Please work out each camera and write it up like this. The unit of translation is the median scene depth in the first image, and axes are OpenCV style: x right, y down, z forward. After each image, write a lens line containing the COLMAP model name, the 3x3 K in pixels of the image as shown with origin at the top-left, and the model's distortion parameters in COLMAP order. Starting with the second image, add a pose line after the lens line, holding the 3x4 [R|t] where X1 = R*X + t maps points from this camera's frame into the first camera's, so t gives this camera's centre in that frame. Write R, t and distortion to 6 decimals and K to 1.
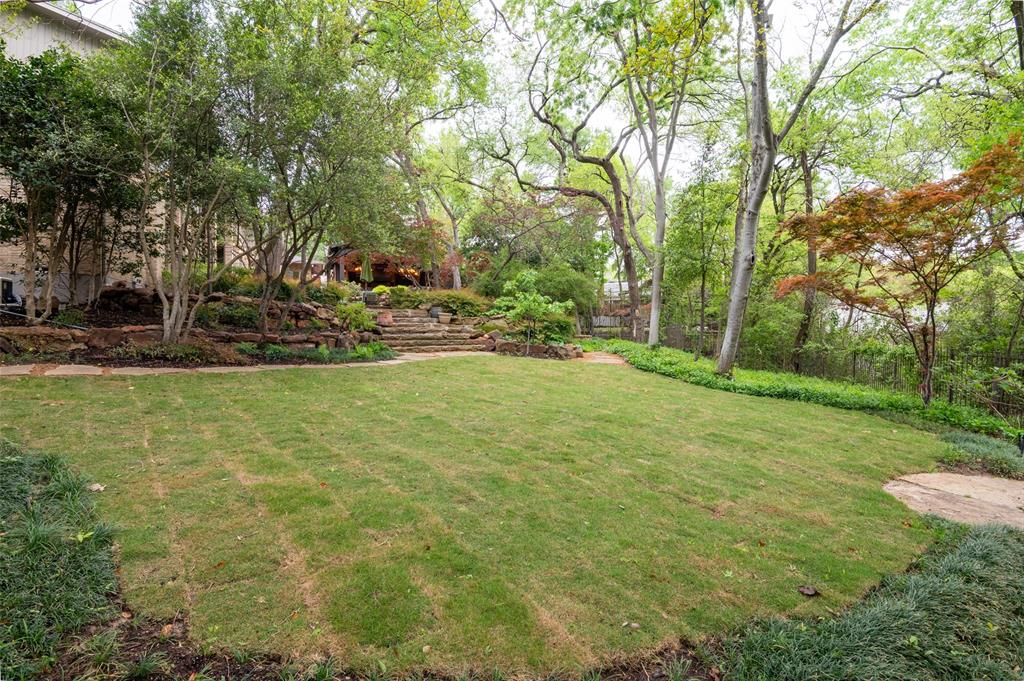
lens RADIAL K [[499.0, 0, 514.0], [0, 499.0, 342.2], [0, 0, 1]] dist [-0.000448, -0.000071]
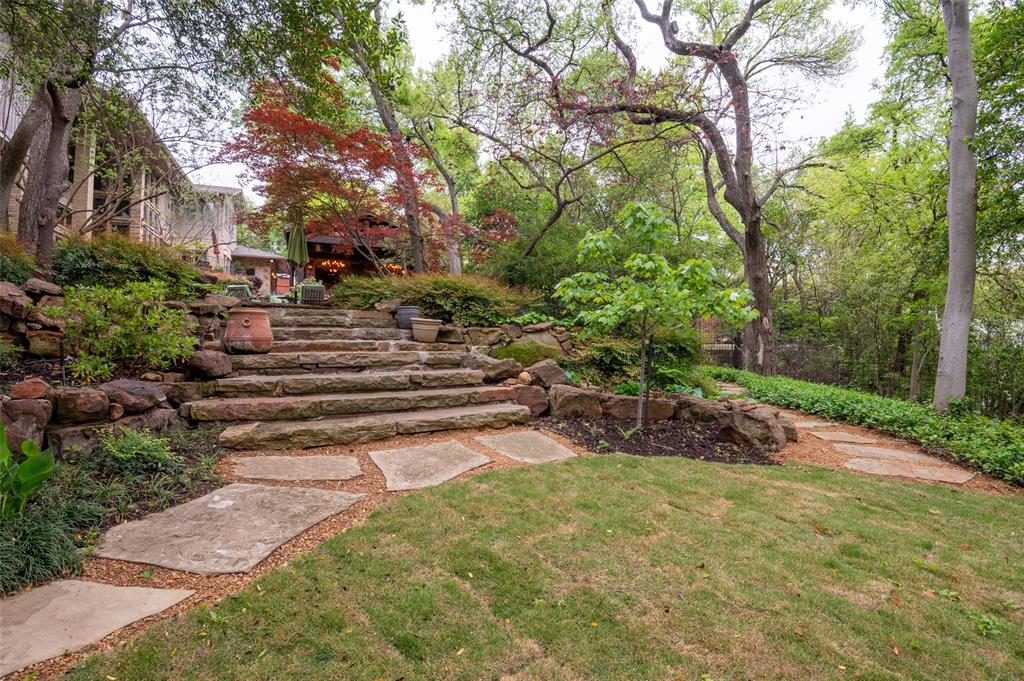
lens RADIAL K [[499.0, 0, 511.4], [0, 499.0, 336.9], [0, 0, 1]] dist [-0.000448, -0.000071]
pose [[0.999953, 0.007971, -0.005457, -0.057334], [-0.008150, 0.999404, -0.033554, -0.026692], [0.005186, 0.033596, 0.999422, 0.540146]]
